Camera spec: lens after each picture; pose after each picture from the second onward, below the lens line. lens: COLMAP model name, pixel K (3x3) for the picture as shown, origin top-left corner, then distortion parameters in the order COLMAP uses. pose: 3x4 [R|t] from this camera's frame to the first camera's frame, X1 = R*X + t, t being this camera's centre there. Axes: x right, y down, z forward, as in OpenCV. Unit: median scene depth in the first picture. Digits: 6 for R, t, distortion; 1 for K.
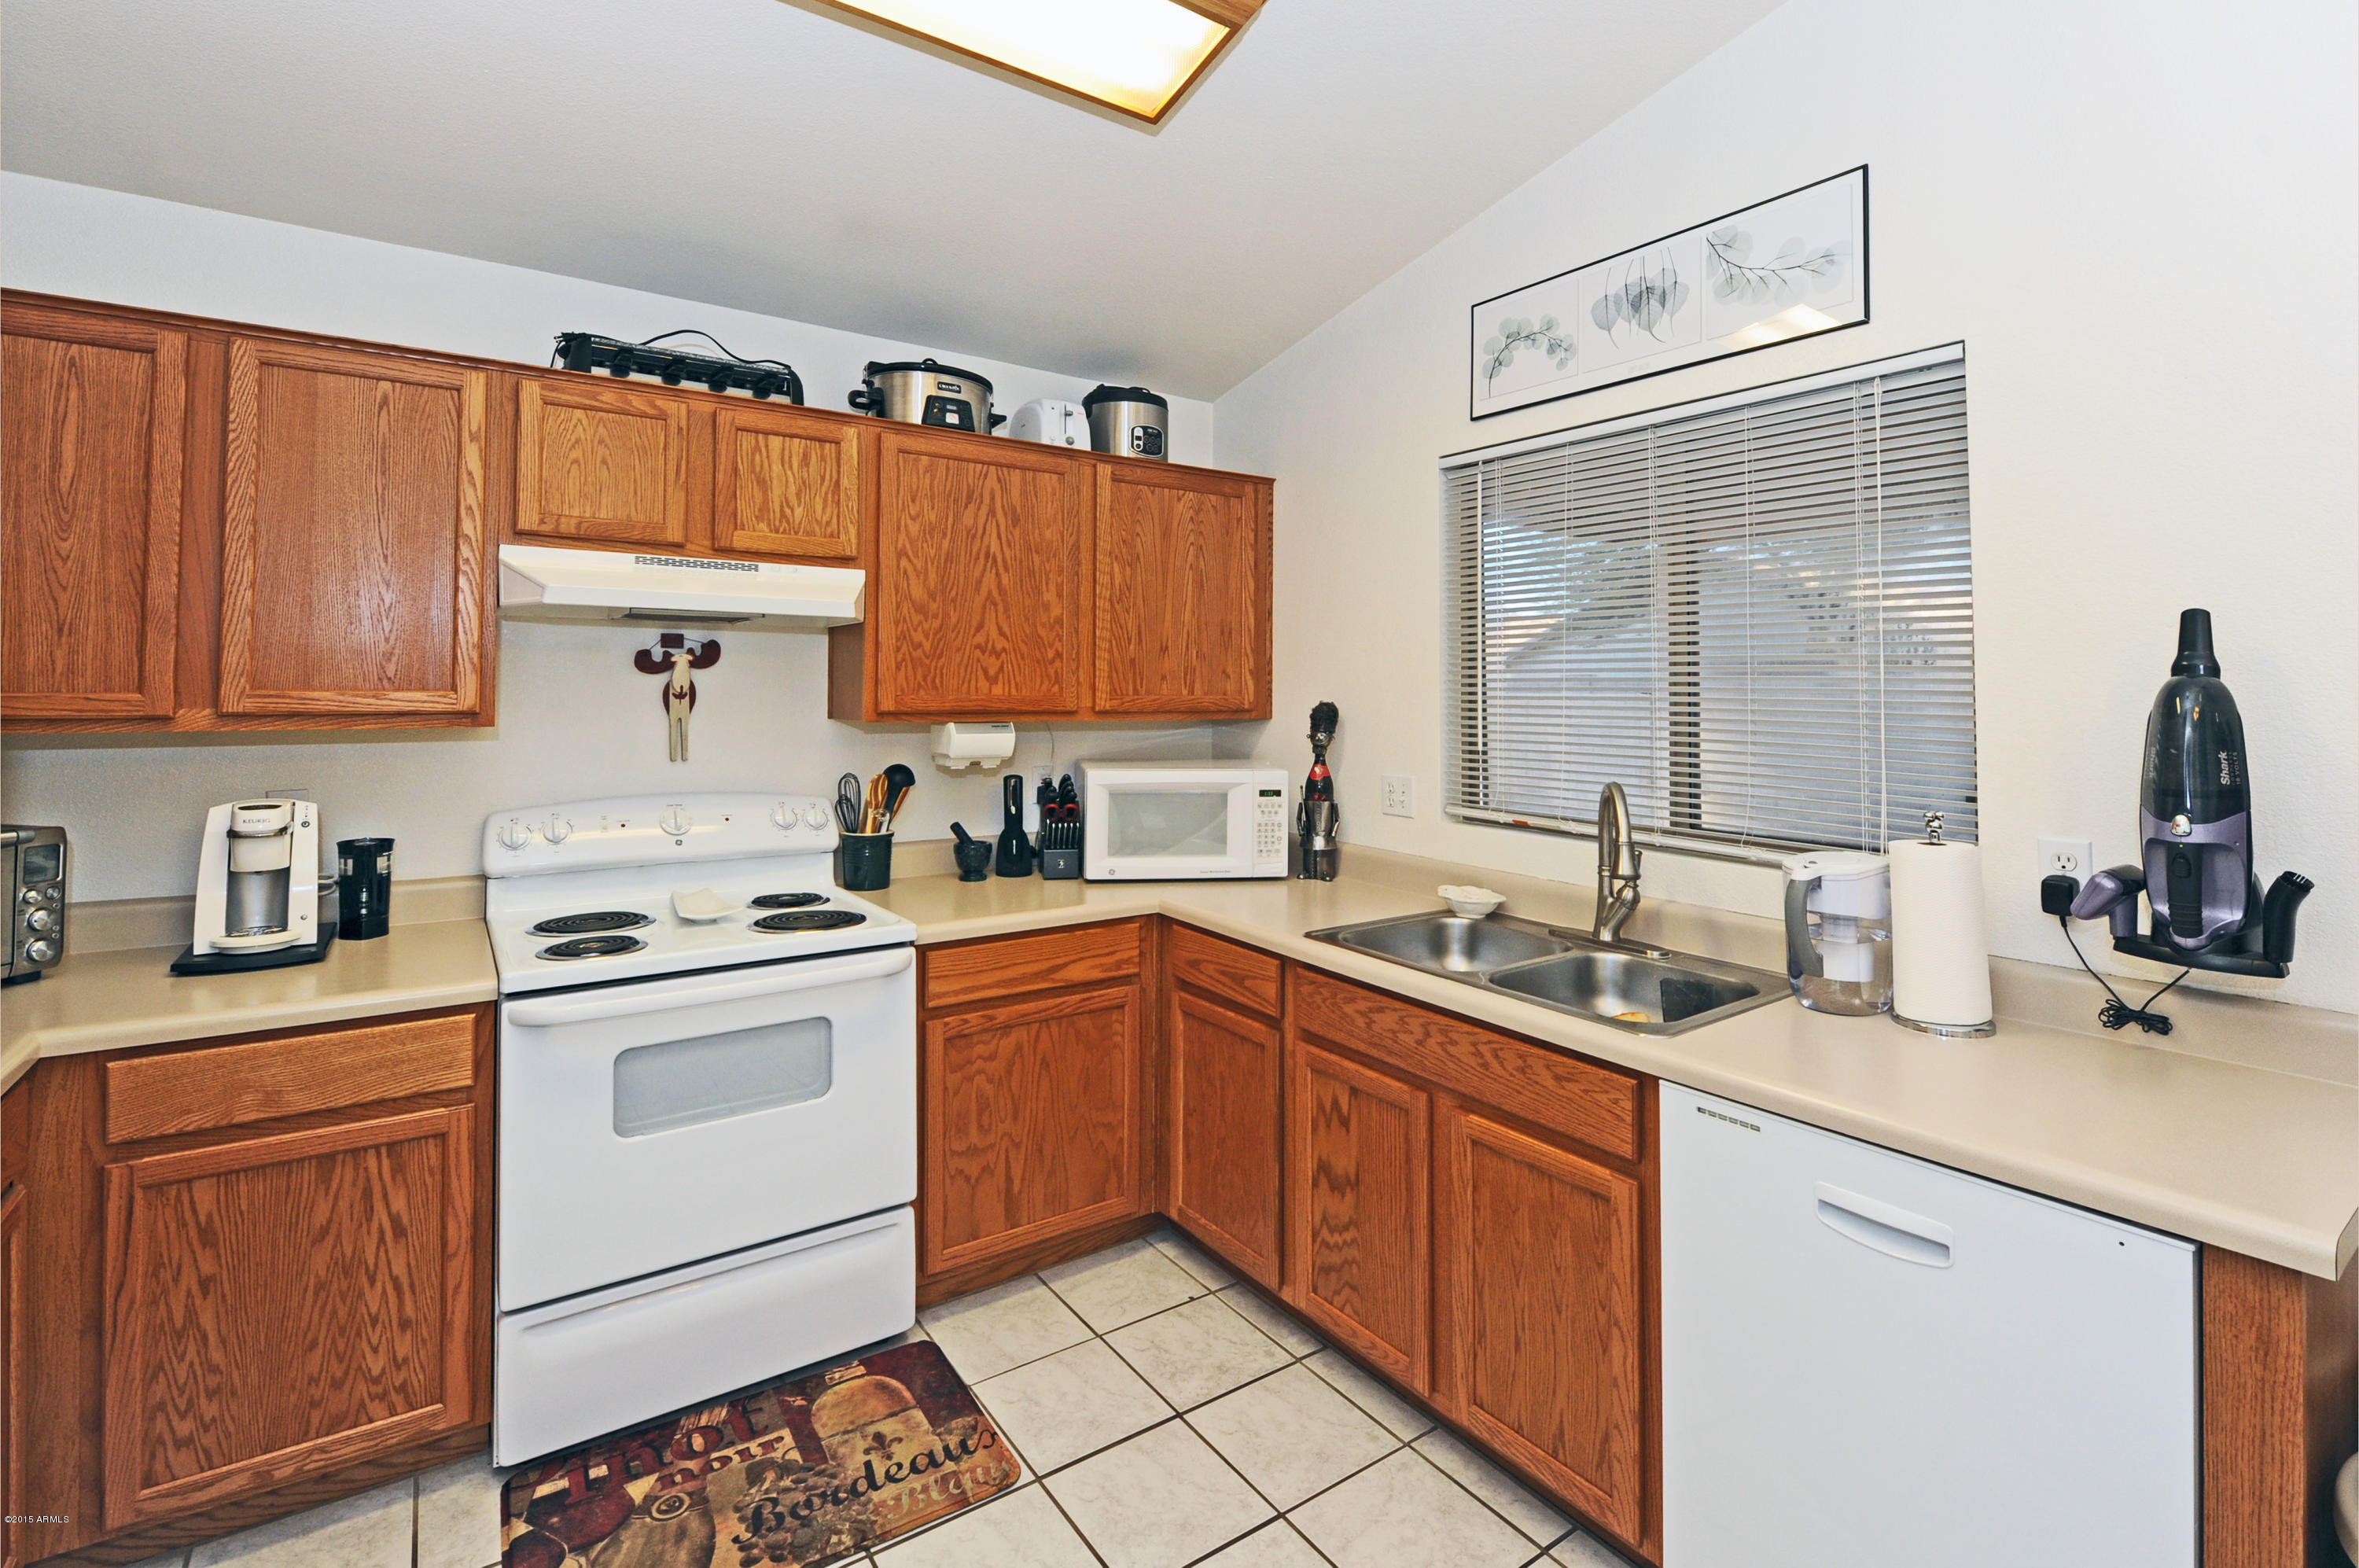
lens RADIAL K [[1064.1, 0, 1179.5], [0, 1064.1, 784.0], [0, 0, 1]] dist [-0.017084, -0.000545]
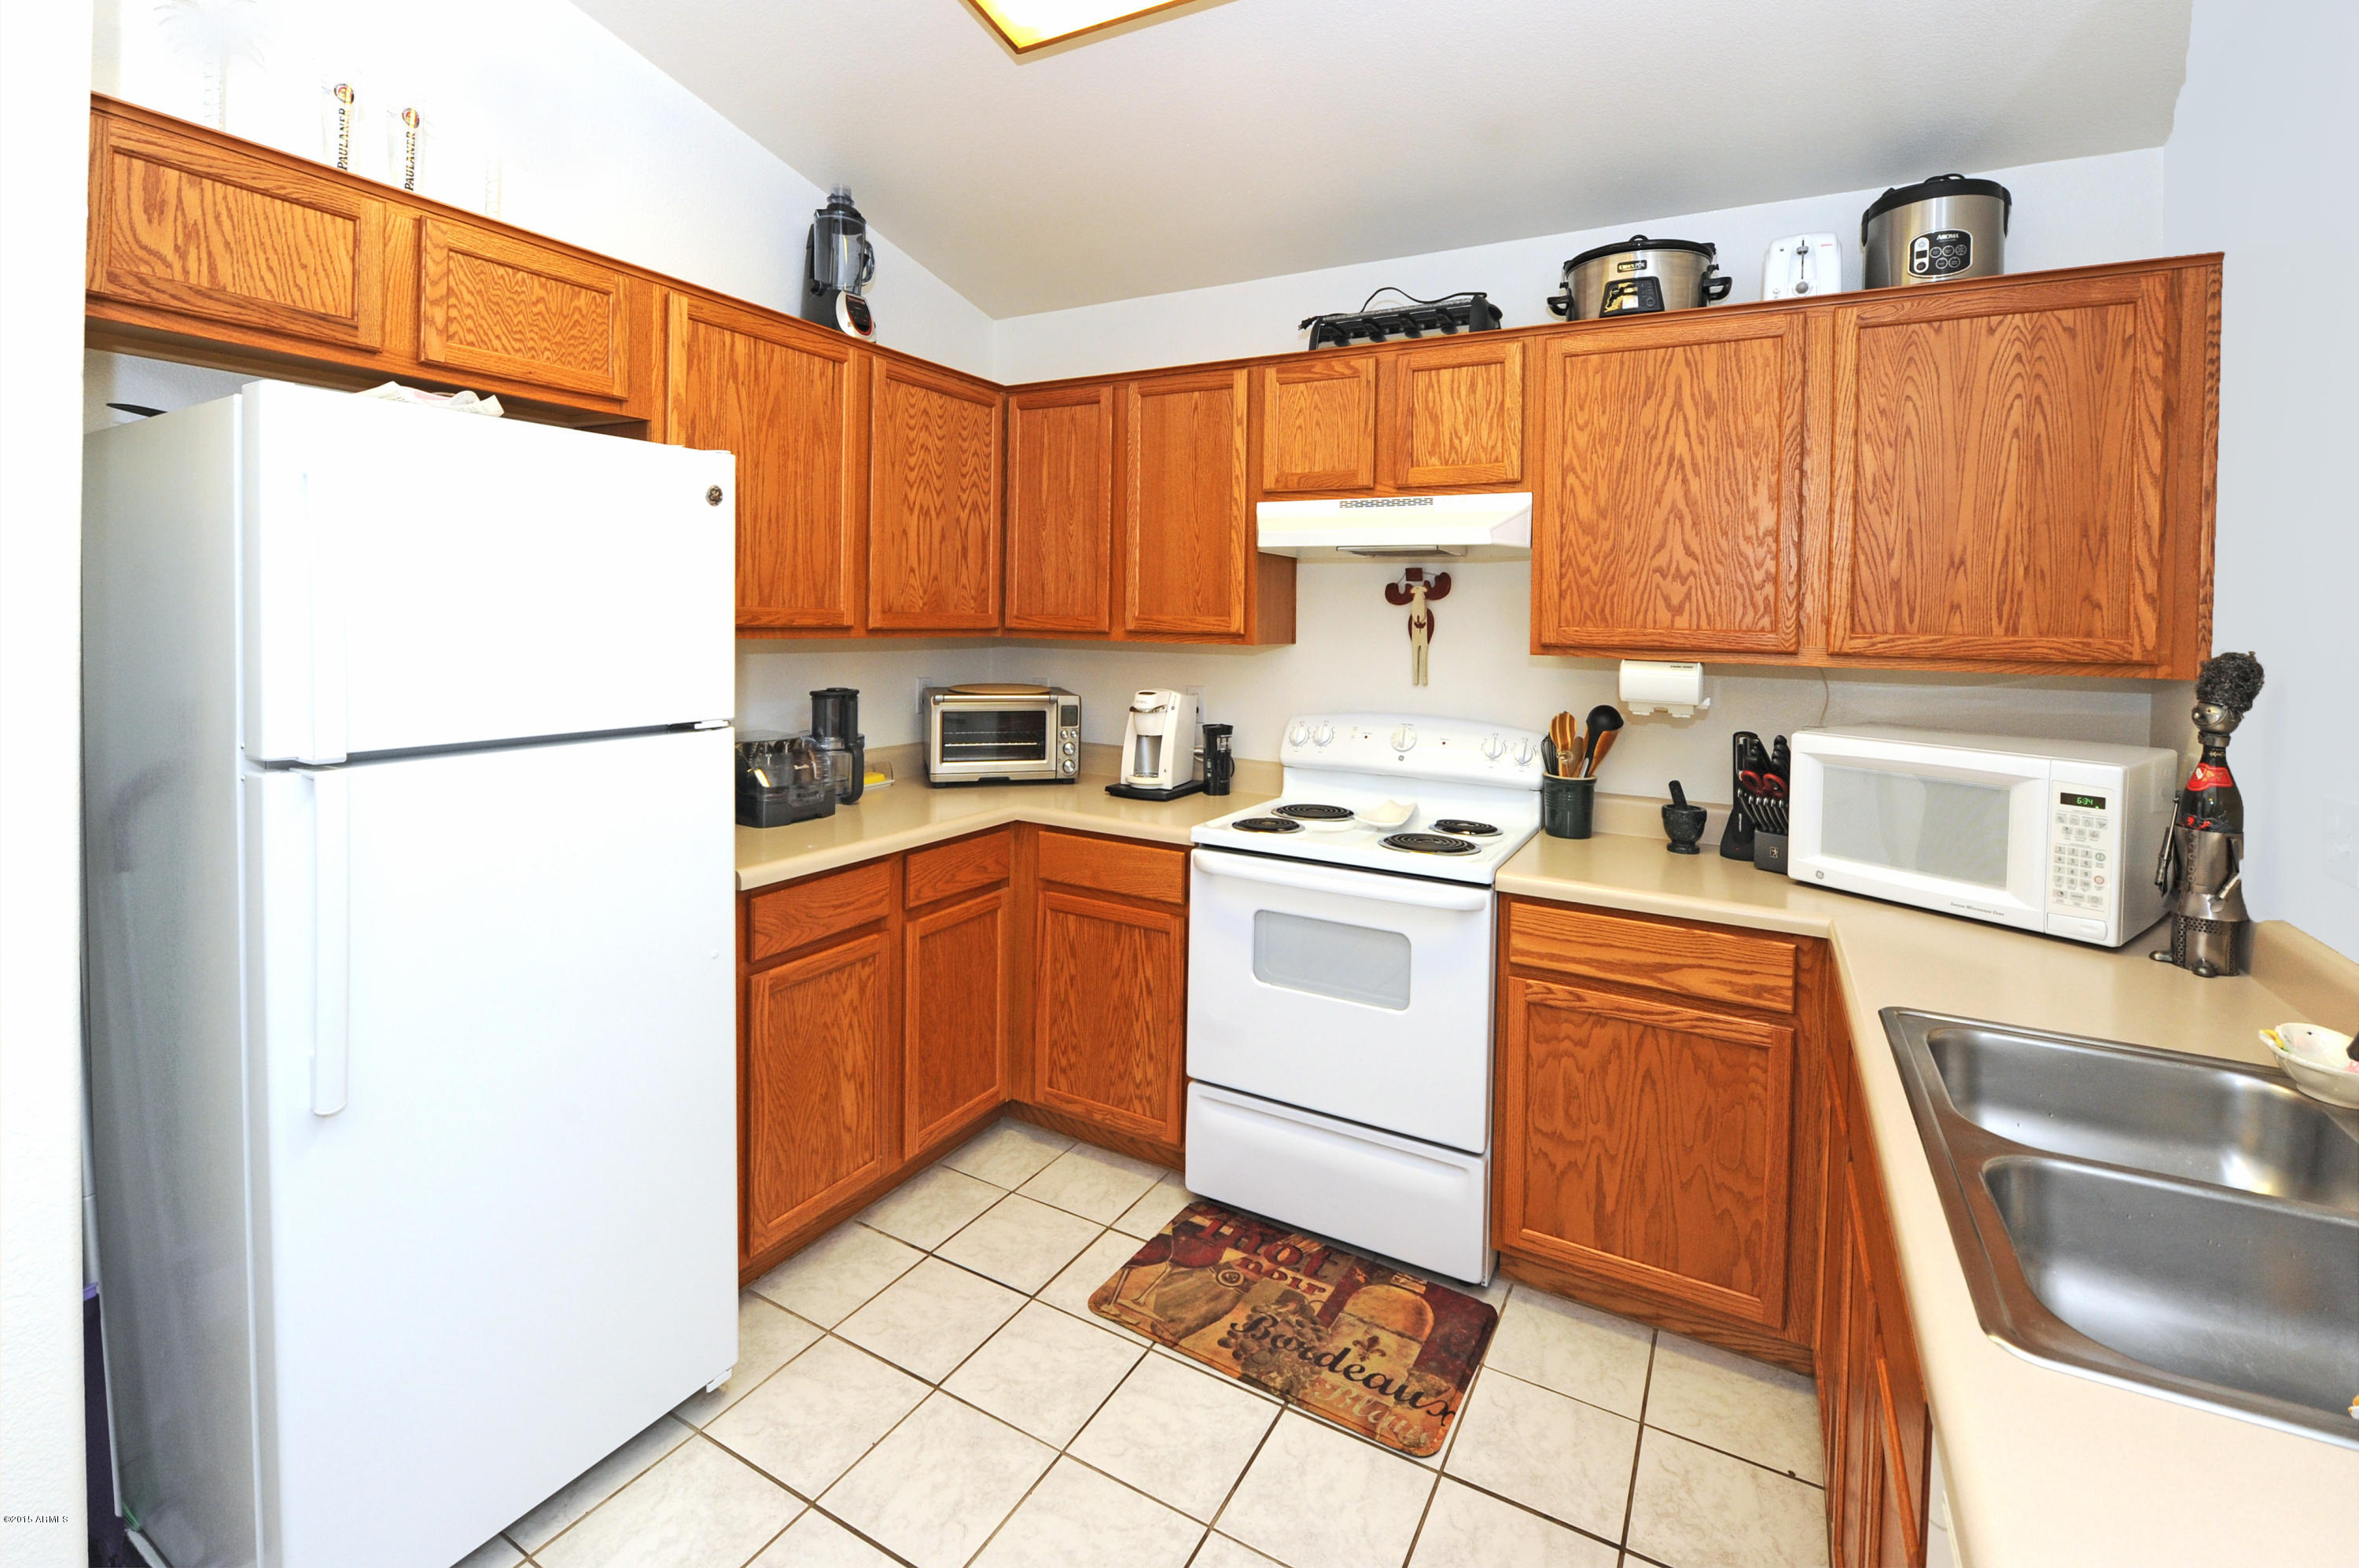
lens RADIAL K [[1129.0, 0, 1179.5], [0, 1129.0, 784.0], [0, 0, 1]] dist [-0.018293, -0.000578]
pose [[0.389591, 0.135357, -0.910987, 0.527940], [-0.097323, 0.989653, 0.105425, -0.020178], [0.915831, 0.047588, 0.398733, 0.328367]]
